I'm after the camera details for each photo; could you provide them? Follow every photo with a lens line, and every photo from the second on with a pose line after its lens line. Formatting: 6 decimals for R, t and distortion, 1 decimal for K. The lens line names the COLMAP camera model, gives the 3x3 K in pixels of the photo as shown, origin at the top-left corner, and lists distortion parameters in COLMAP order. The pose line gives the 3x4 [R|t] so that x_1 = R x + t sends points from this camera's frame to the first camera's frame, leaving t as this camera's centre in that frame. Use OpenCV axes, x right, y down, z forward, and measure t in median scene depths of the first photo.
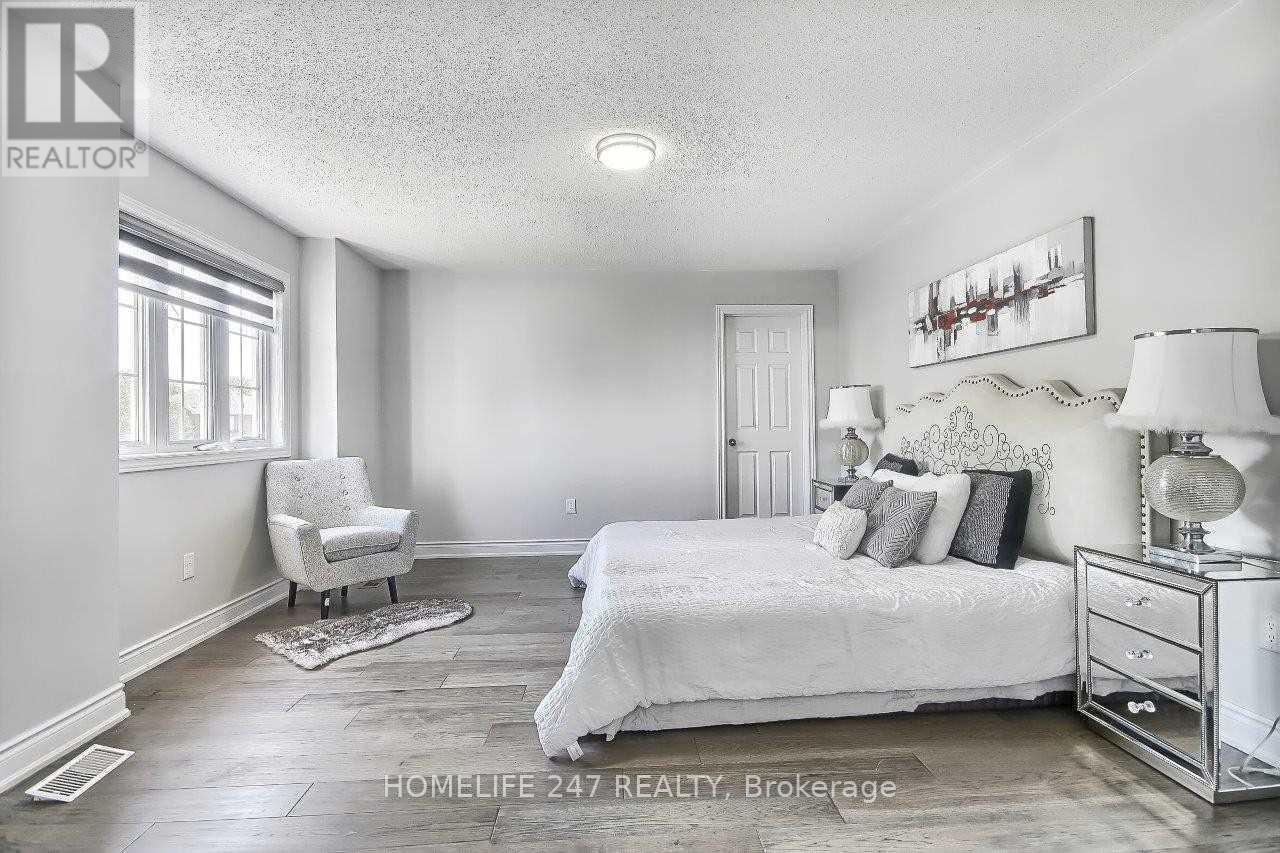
lens RADIAL K [[605.7, 0, 641.8], [0, 605.7, 421.9], [0, 0, 1]] dist [-0.007366, -0.001065]
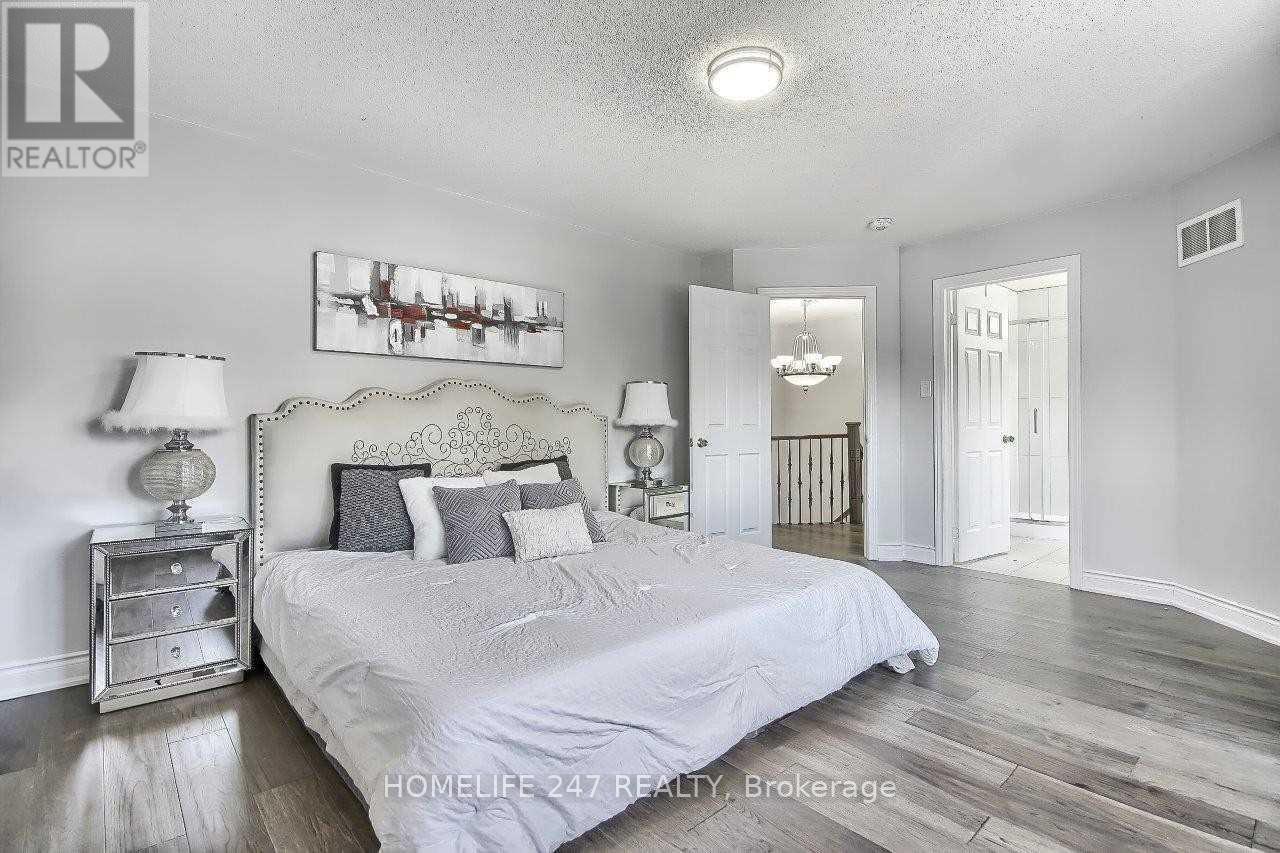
lens RADIAL K [[605.7, 0, 641.1], [0, 605.7, 428.3], [0, 0, 1]] dist [-0.007366, -0.001065]
pose [[-0.614238, 0.012502, 0.789022, -0.482929], [0.007826, 0.999922, -0.009751, 0.023462], [-0.789082, 0.000185, -0.614288, 1.379607]]
